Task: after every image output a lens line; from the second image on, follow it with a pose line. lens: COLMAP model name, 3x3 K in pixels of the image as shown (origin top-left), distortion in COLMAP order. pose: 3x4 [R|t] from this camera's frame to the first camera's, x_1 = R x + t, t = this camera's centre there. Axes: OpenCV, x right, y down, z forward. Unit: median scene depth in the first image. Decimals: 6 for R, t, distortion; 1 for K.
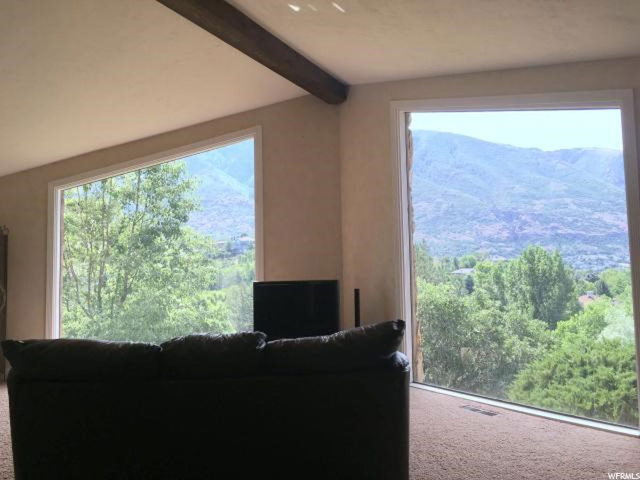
lens RADIAL K [[552.6, 0, 320.7], [0, 552.6, 240.1], [0, 0, 1]] dist [0.084059, -0.102518]
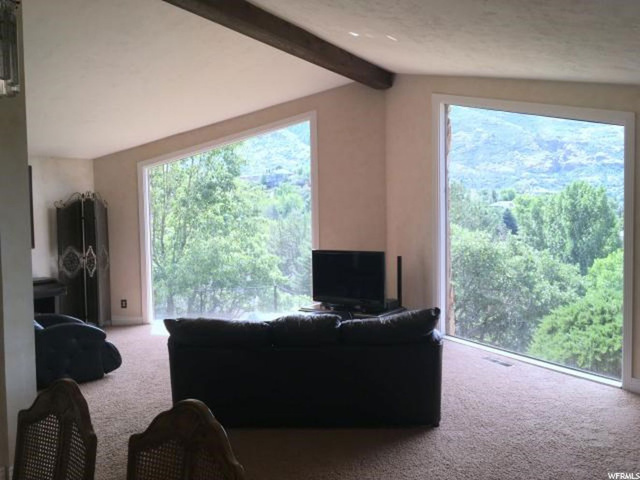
lens RADIAL K [[552.6, 0, 320.7], [0, 552.6, 240.1], [0, 0, 1]] dist [0.084059, -0.102518]
pose [[0.998012, 0.004728, -0.062852, -0.016903], [0.002932, 0.992619, 0.121239, -0.053665], [0.062961, -0.121182, 0.990631, -0.105601]]
